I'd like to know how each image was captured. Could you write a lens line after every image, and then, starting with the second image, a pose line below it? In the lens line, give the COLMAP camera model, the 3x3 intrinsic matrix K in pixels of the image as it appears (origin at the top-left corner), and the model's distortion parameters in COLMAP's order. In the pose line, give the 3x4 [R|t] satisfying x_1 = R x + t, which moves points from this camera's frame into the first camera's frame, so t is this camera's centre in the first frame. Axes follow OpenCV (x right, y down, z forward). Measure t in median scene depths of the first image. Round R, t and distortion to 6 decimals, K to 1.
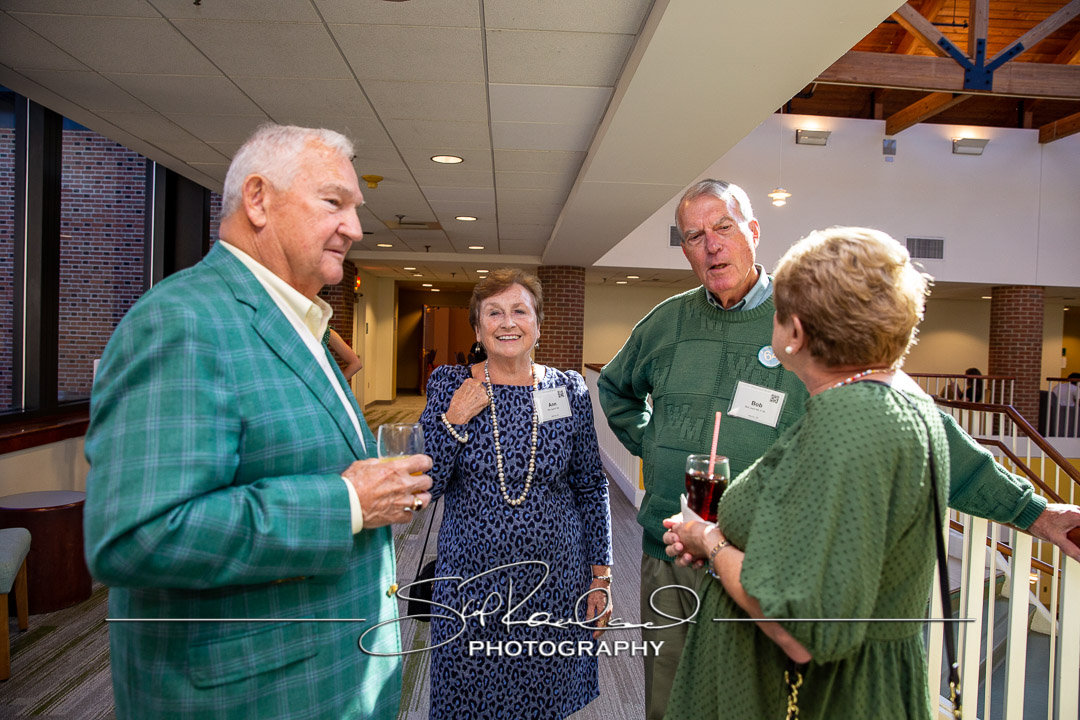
lens RADIAL K [[743.1, 0, 540.9], [0, 743.1, 355.3], [0, 0, 1]] dist [-0.036715, 0.018566]
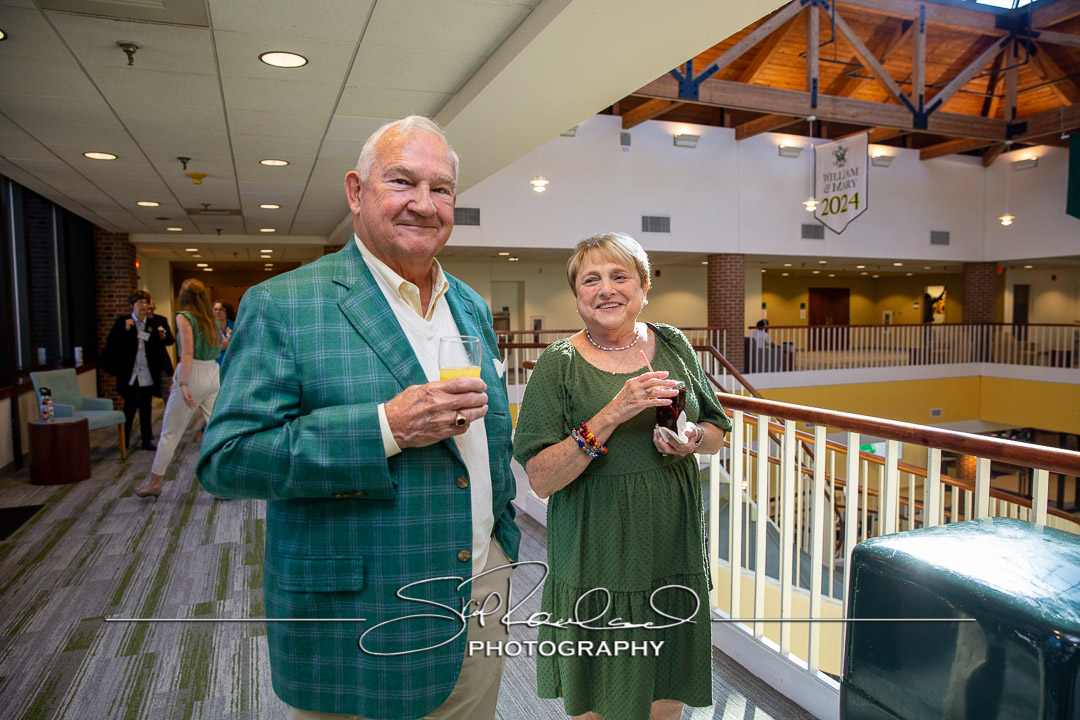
lens RADIAL K [[743.1, 0, 539.5], [0, 743.1, 361.2], [0, 0, 1]] dist [-0.036715, 0.018566]
pose [[0.950154, -0.064087, 0.305124, -0.048155], [0.049356, 0.997224, 0.055756, 0.001026], [-0.307850, -0.037917, 0.950679, -0.111565]]
